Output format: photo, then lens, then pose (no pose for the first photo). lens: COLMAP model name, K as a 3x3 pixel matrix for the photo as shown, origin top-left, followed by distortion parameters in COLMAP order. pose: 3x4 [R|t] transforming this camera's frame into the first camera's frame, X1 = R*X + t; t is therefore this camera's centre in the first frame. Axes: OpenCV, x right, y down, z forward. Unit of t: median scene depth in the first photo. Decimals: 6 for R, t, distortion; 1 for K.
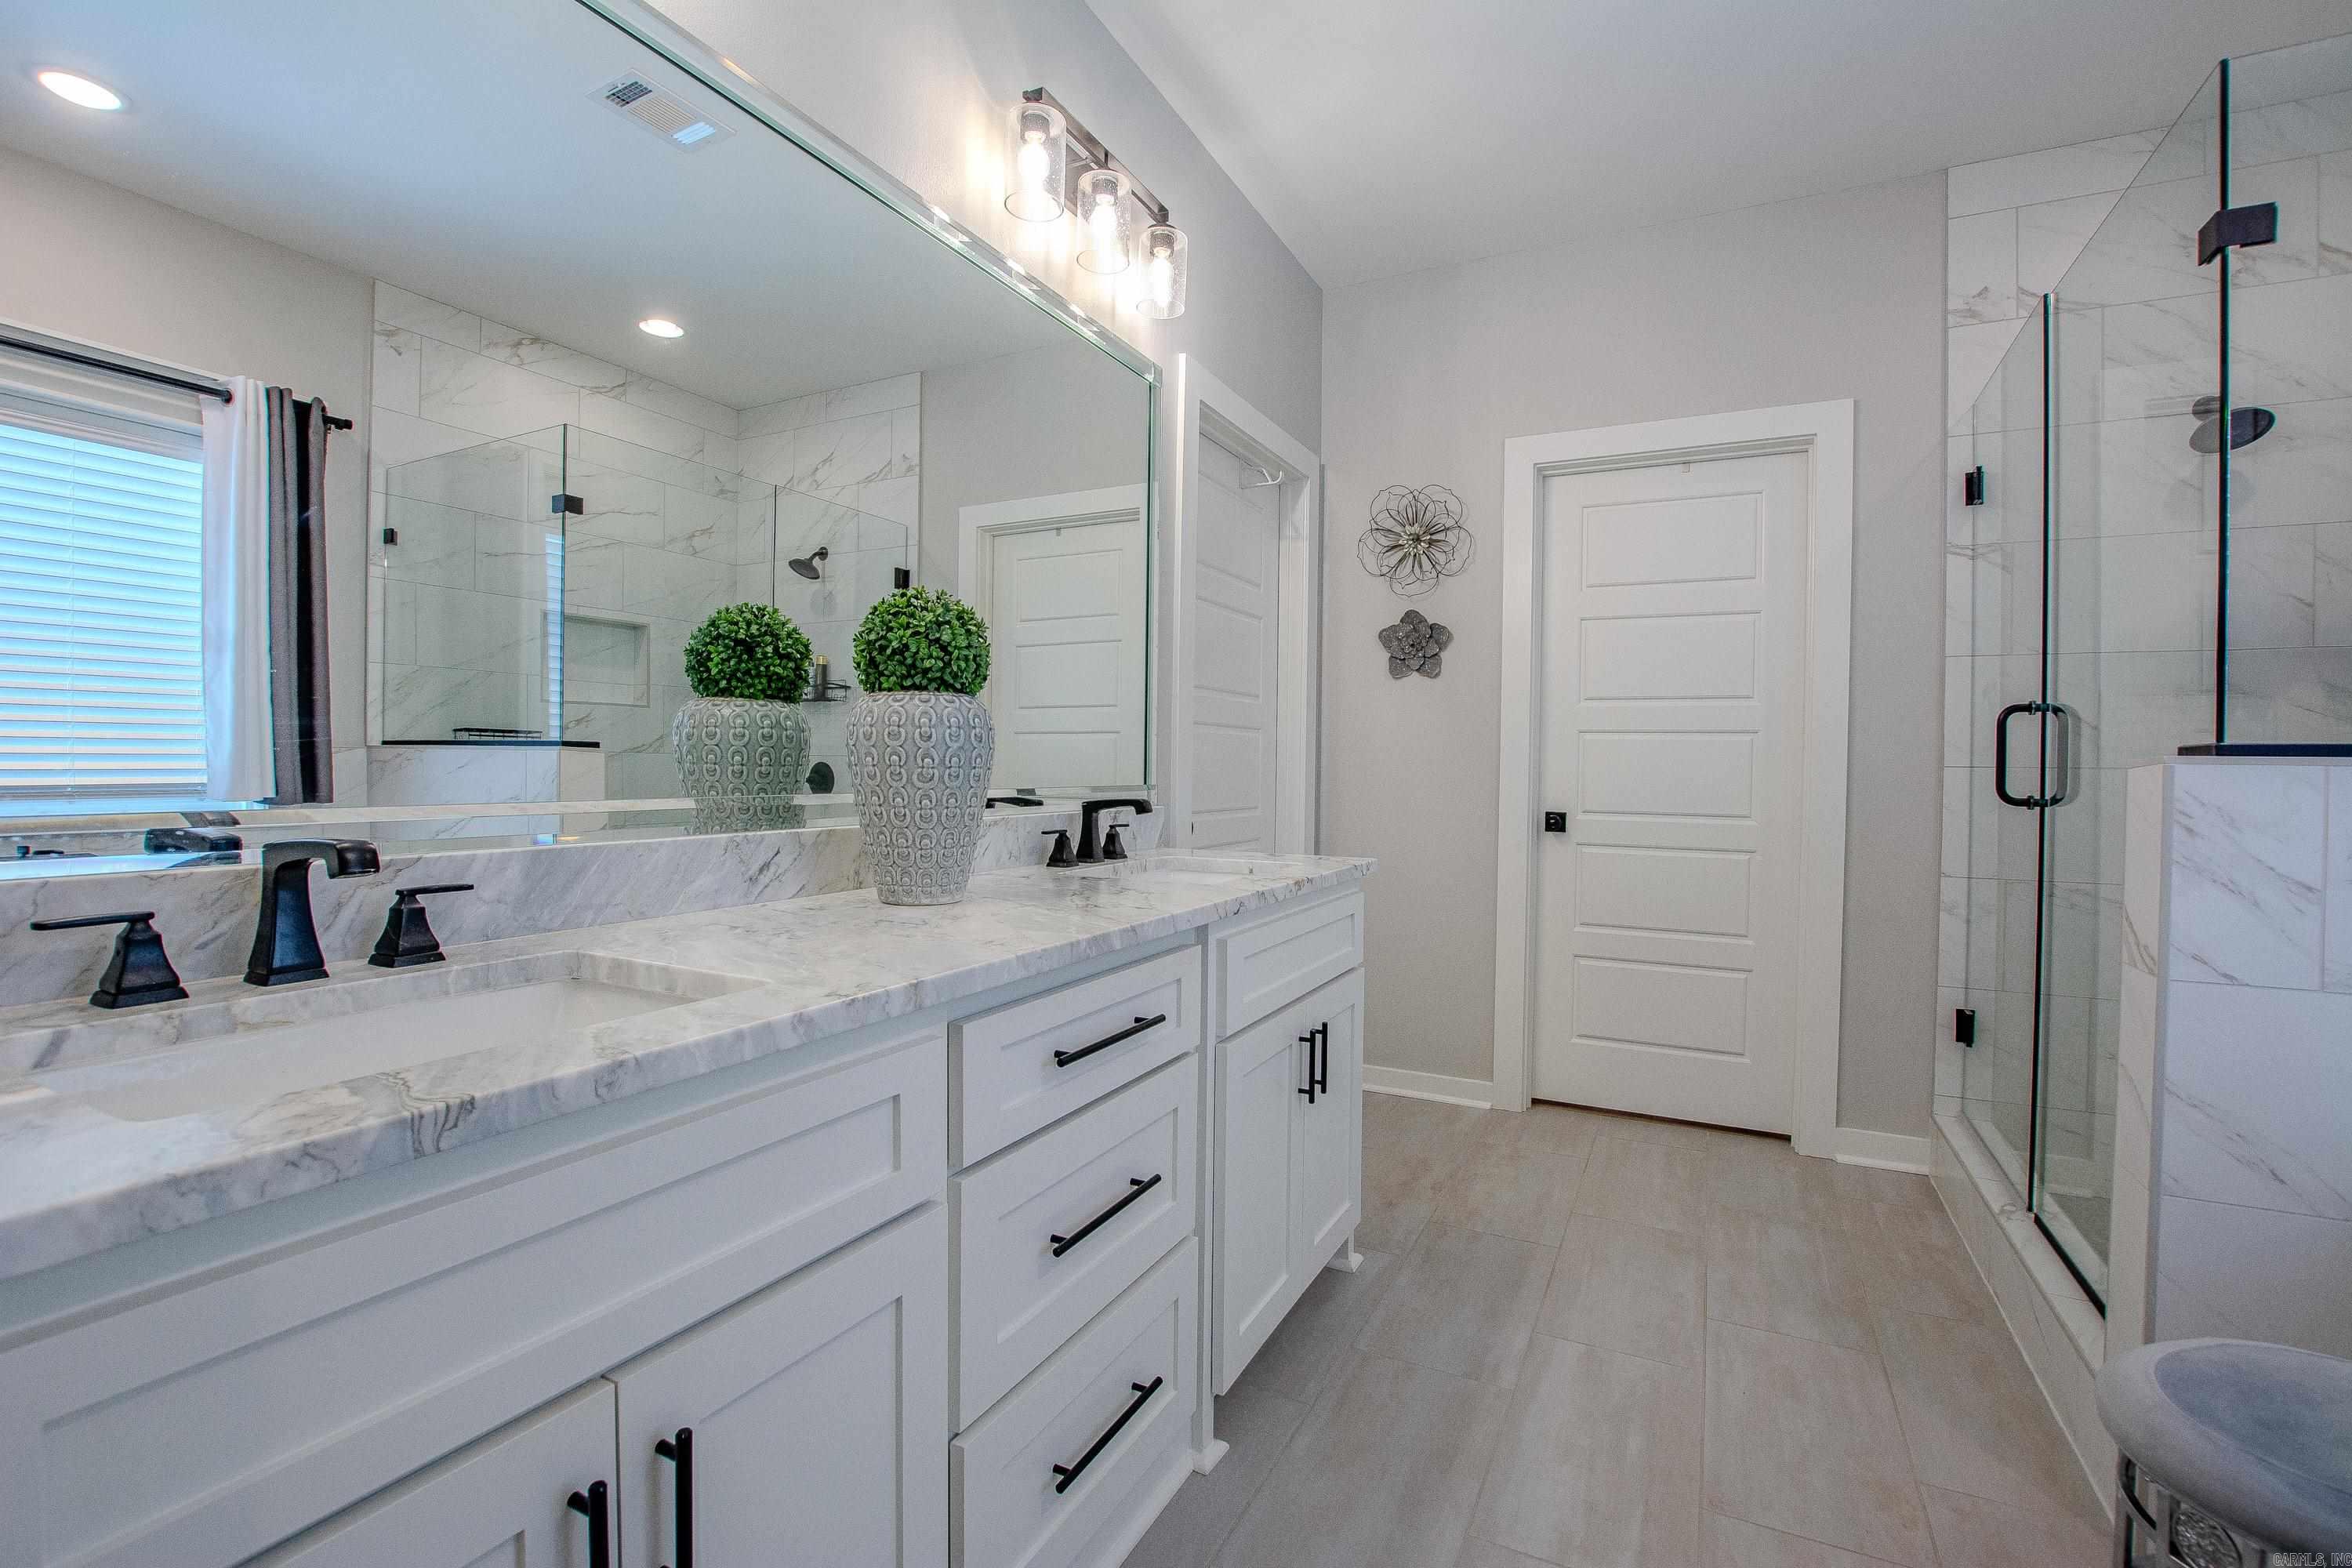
lens RADIAL K [[1058.0, 0, 1169.1], [0, 1058.0, 790.8], [0, 0, 1]] dist [-0.001548, 0.000047]
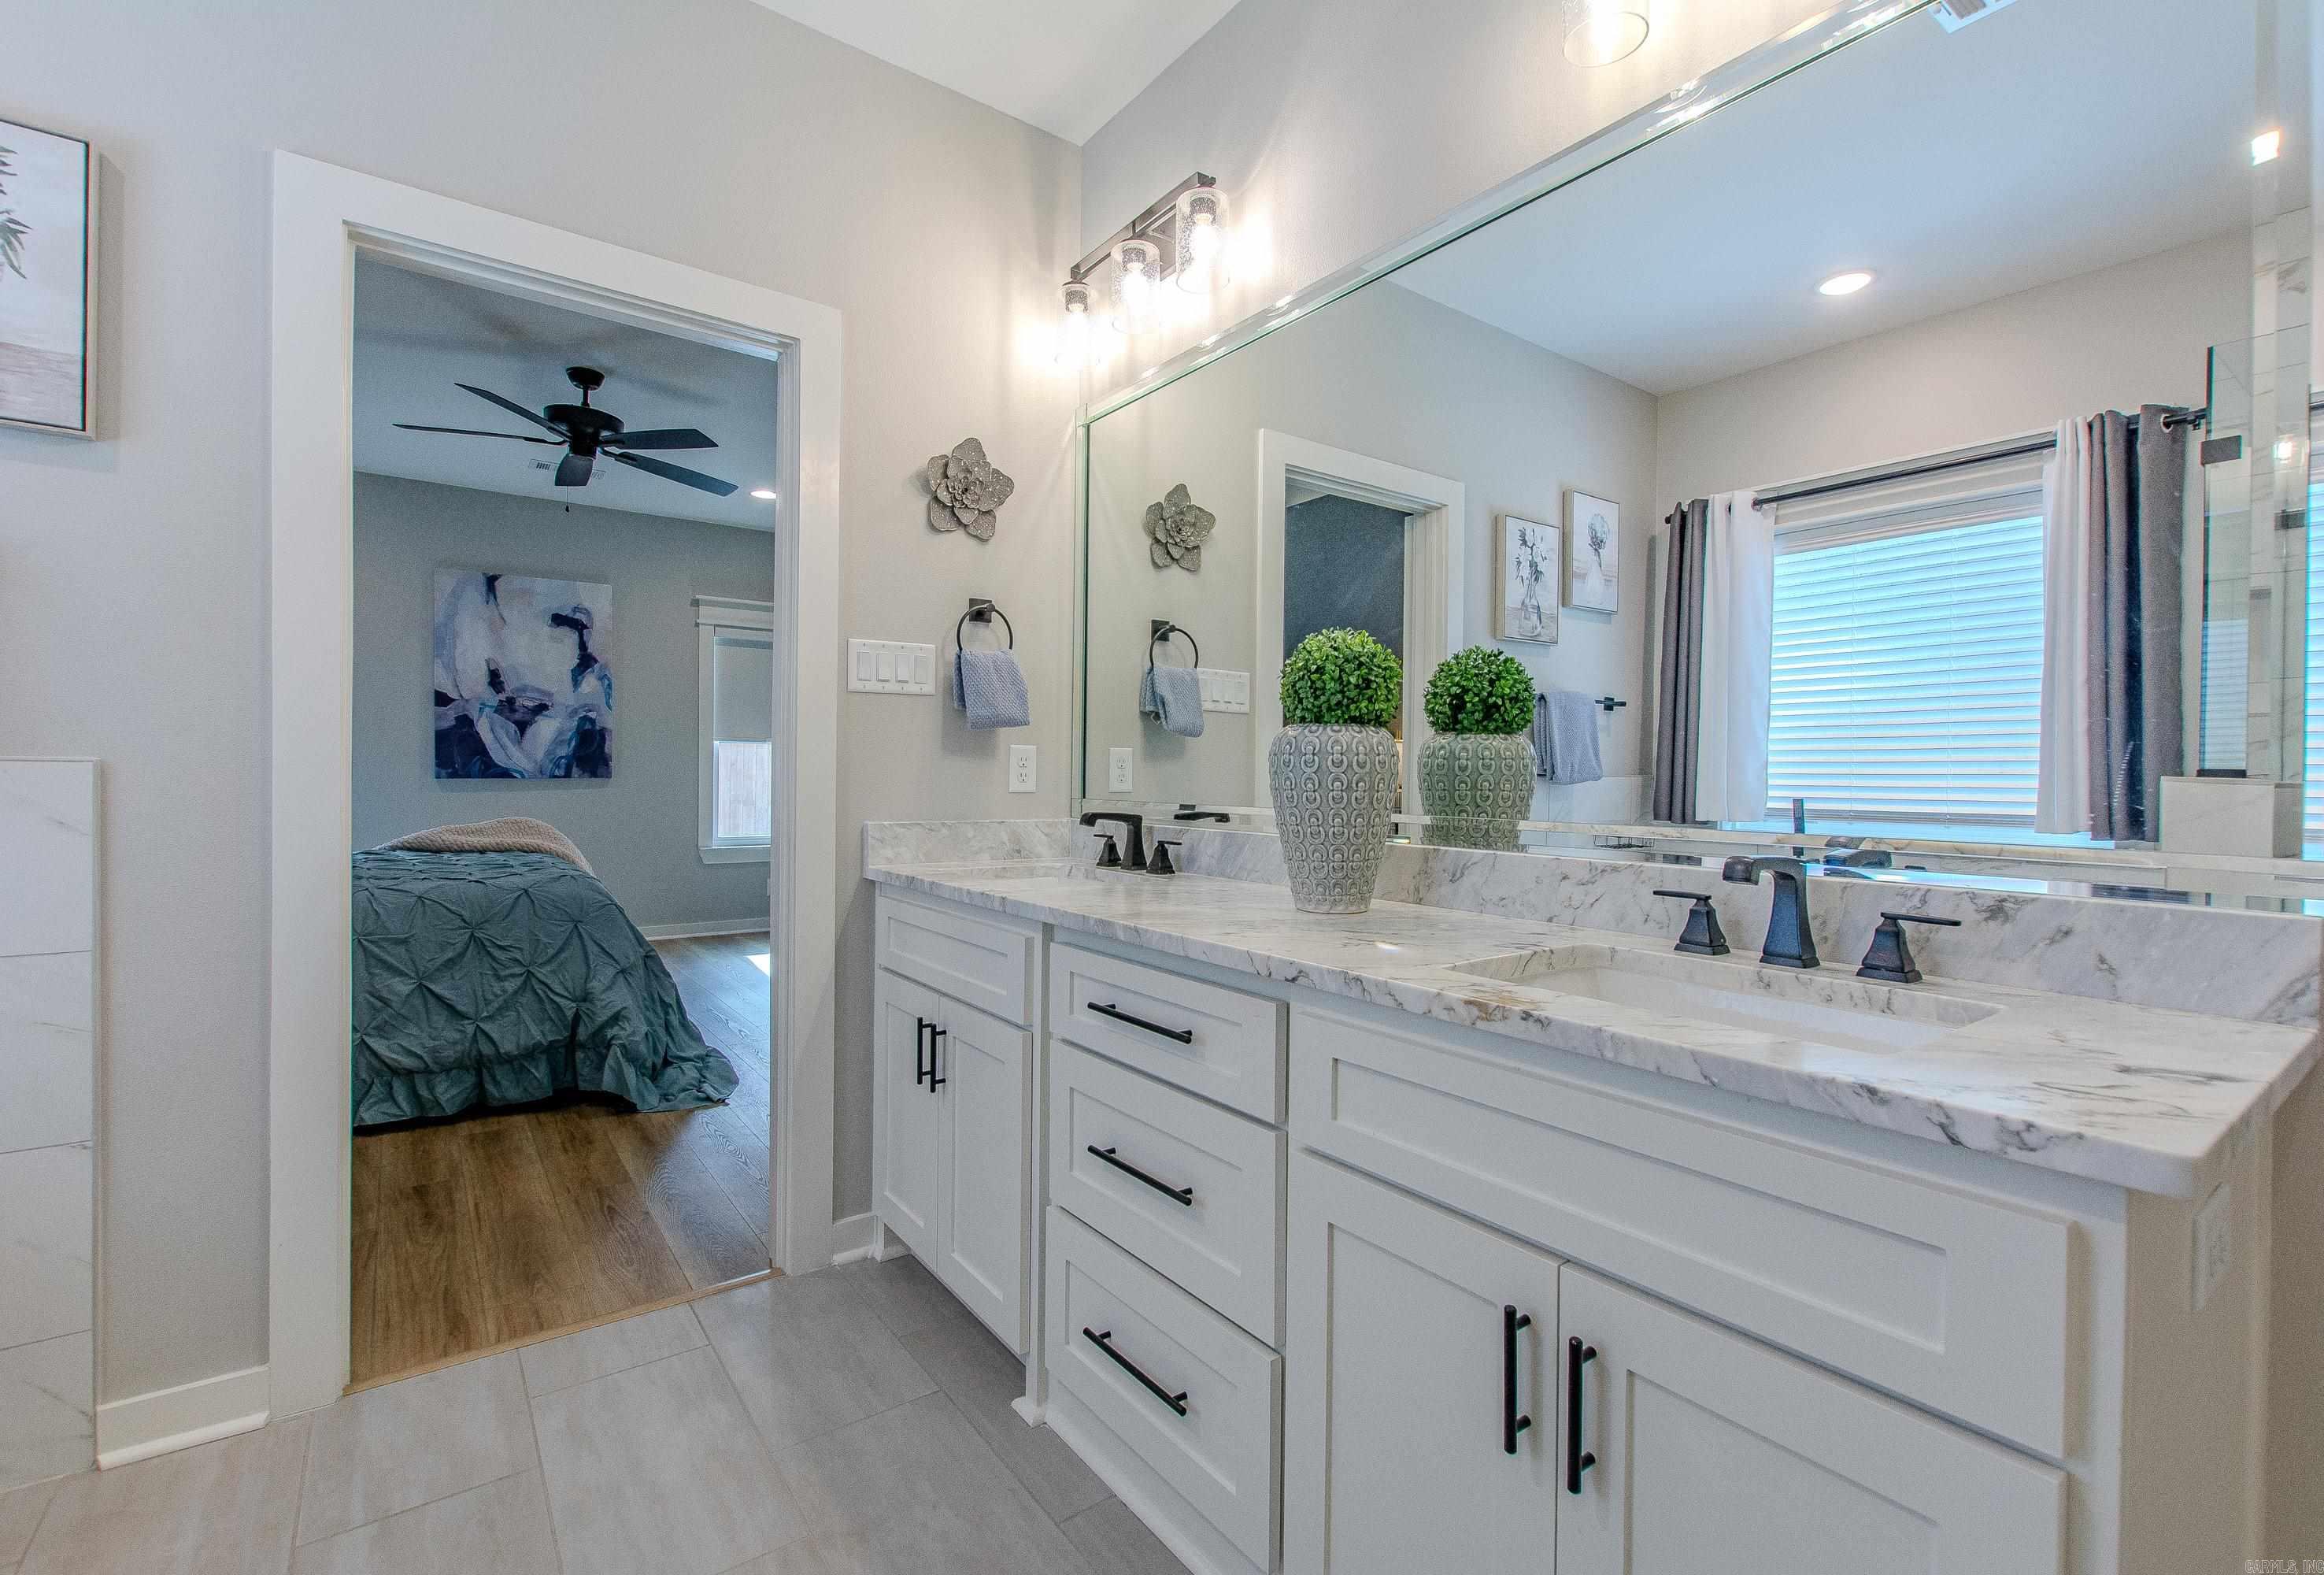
lens RADIAL K [[1019.0, 0, 1159.4], [0, 1019.0, 782.0], [0, 0, 1]] dist [-0.000044, -0.000486]
pose [[-0.448818, -0.005113, -0.893609, 0.771605], [-0.032490, 0.999416, 0.010600, -0.034126], [0.893033, 0.033790, -0.448722, 1.247722]]
